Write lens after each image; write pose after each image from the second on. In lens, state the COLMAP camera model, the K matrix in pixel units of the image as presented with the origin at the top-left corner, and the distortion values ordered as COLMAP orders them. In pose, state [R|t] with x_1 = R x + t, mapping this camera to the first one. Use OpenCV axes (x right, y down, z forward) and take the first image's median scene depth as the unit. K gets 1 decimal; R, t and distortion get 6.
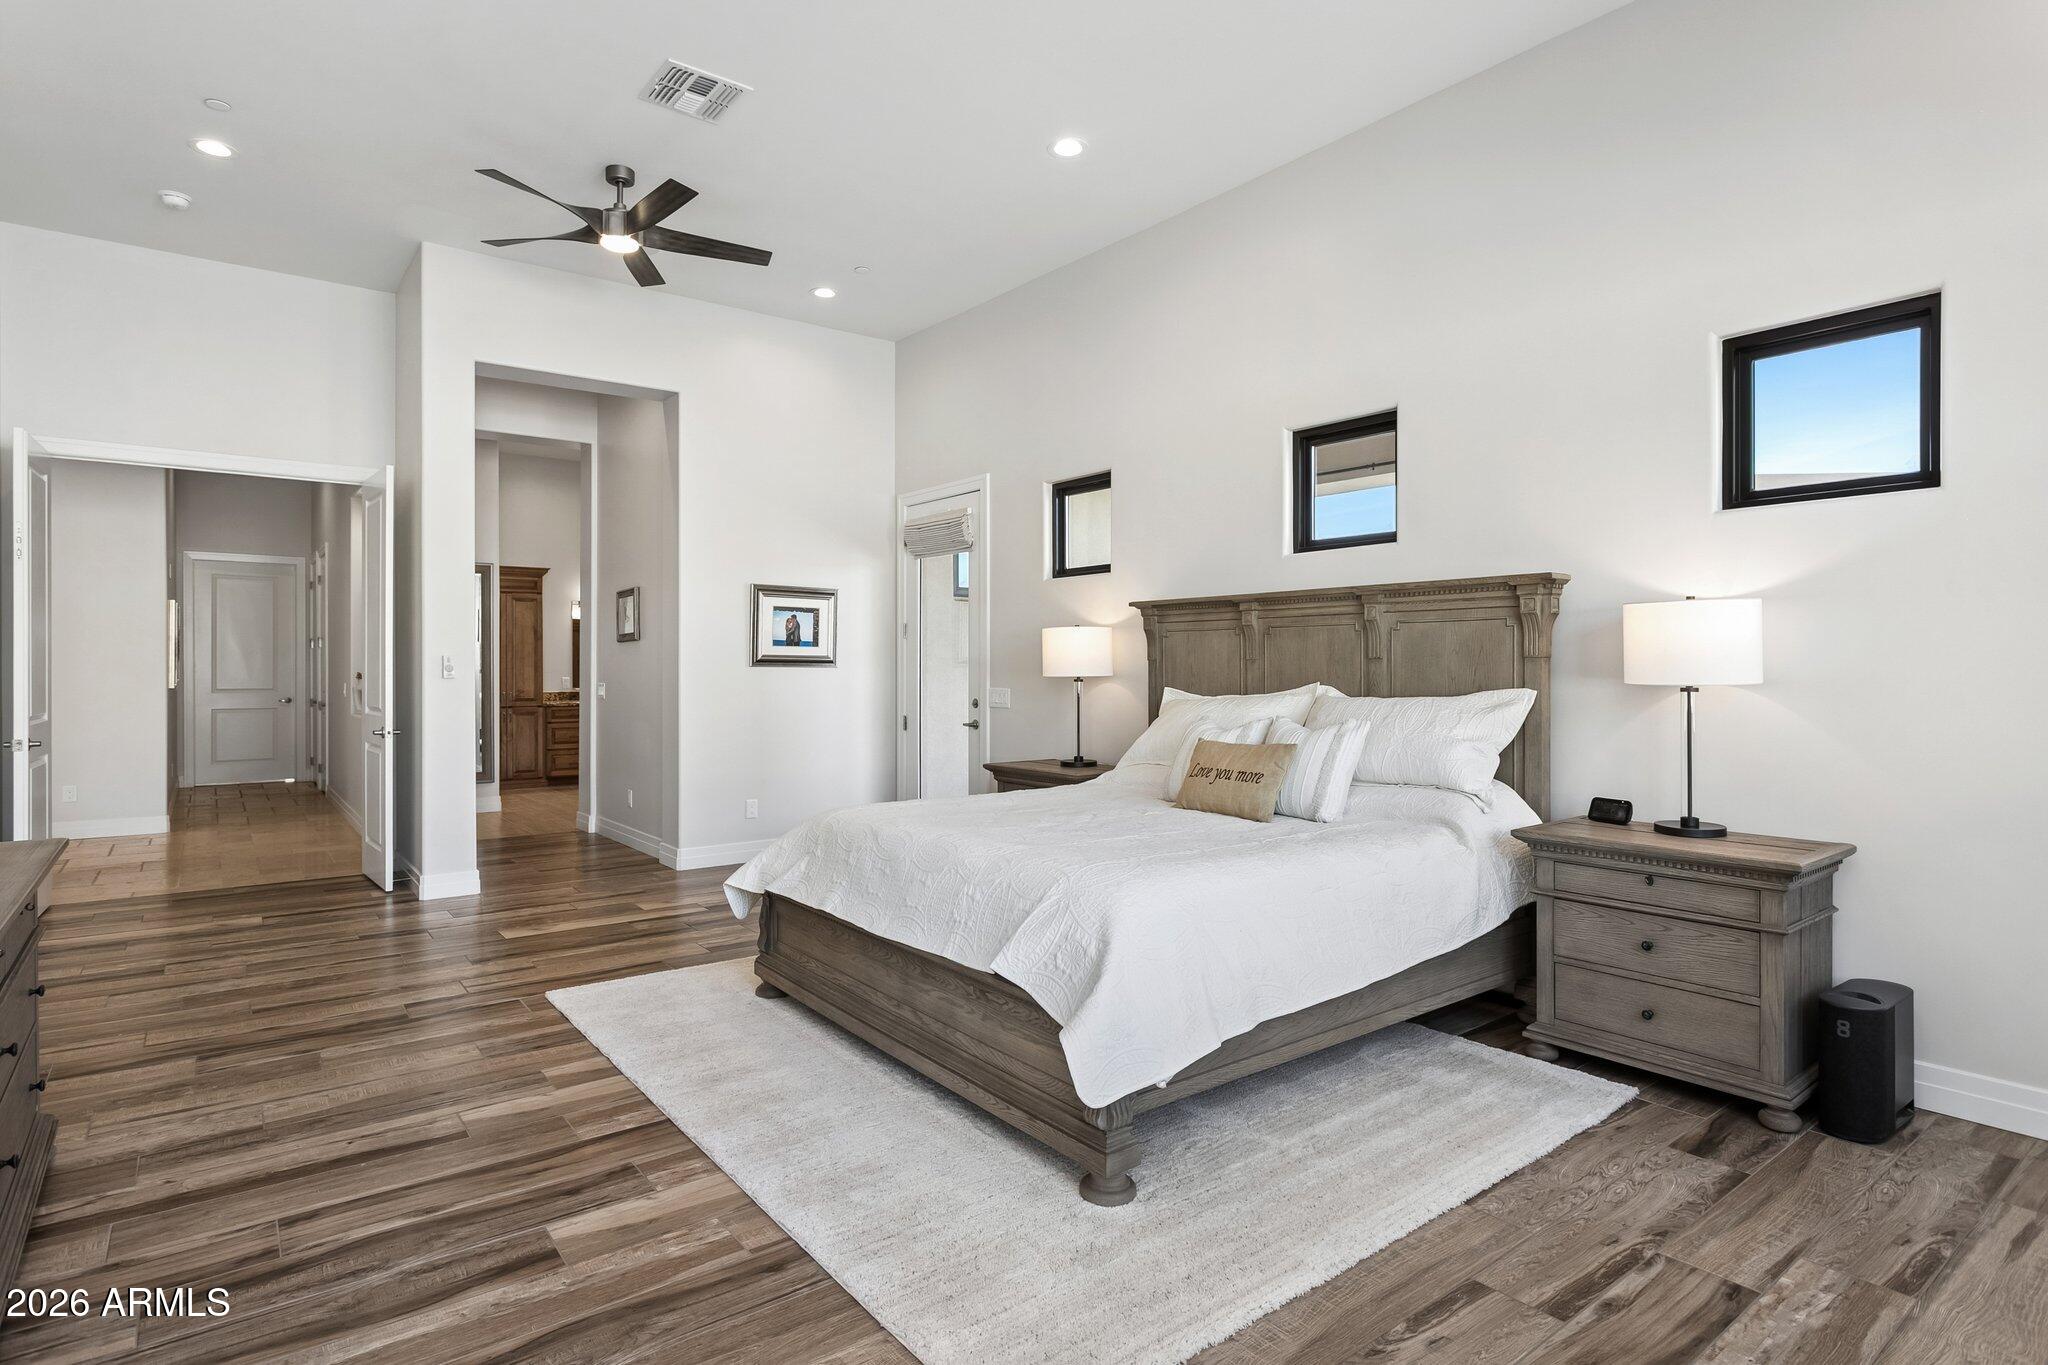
lens RADIAL K [[1081.0, 0, 973.6], [0, 1081.0, 668.9], [0, 0, 1]] dist [0.024196, 0.000055]
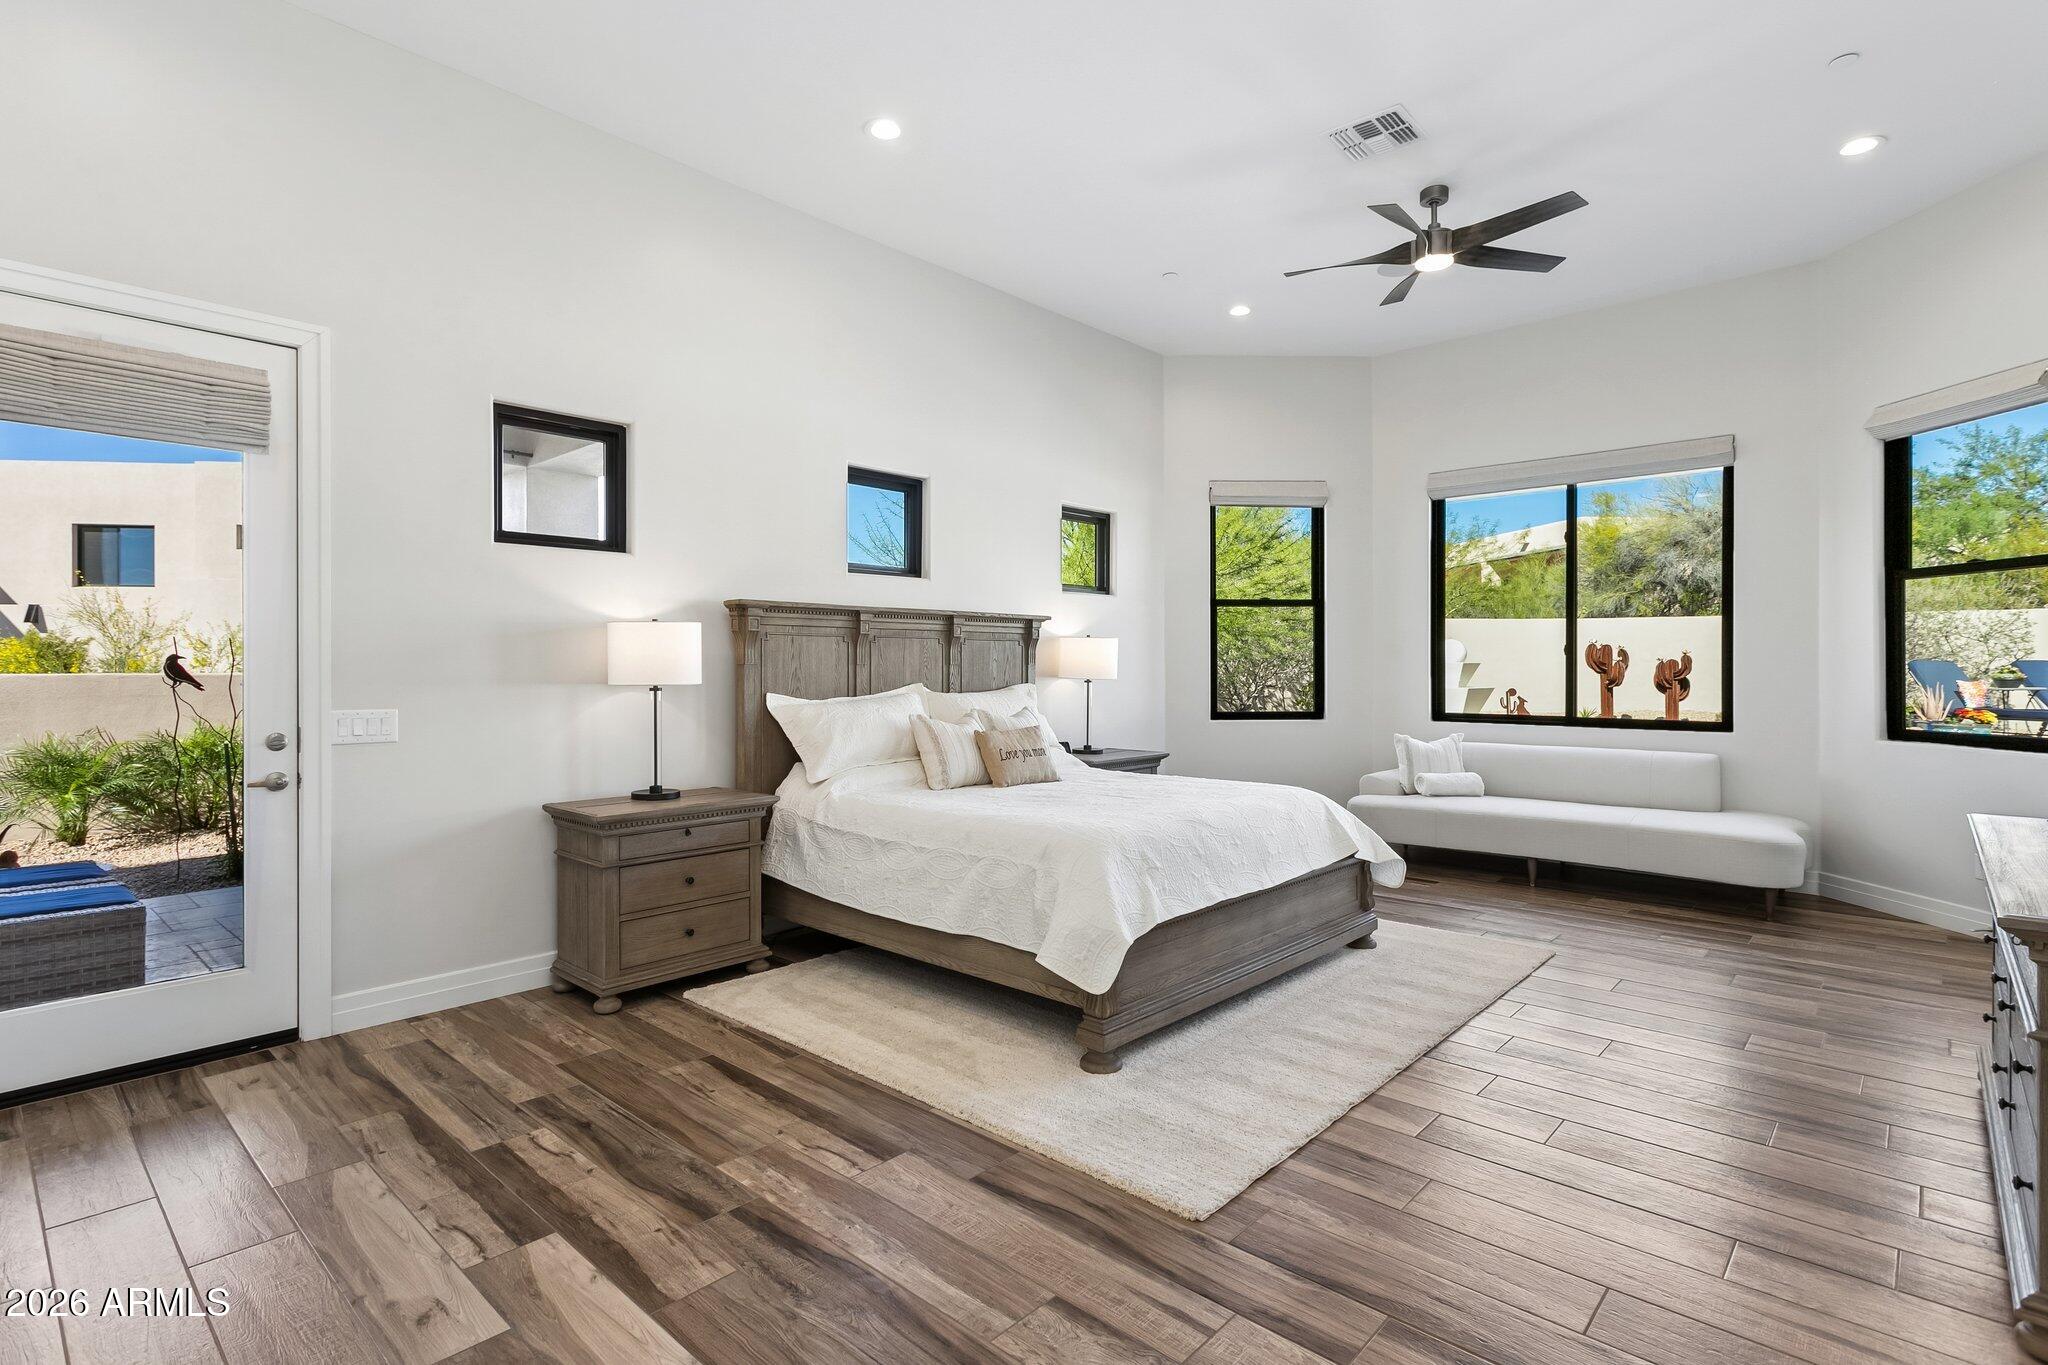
lens RADIAL K [[981.0, 0, 1013.5], [0, 981.0, 676.3], [0, 0, 1]] dist [0.002665, 0.000520]
pose [[-0.198822, -0.003977, 0.980028, -1.097611], [0.003157, 0.999984, 0.004698, -0.001741], [-0.980031, 0.004029, -0.198806, 1.465001]]
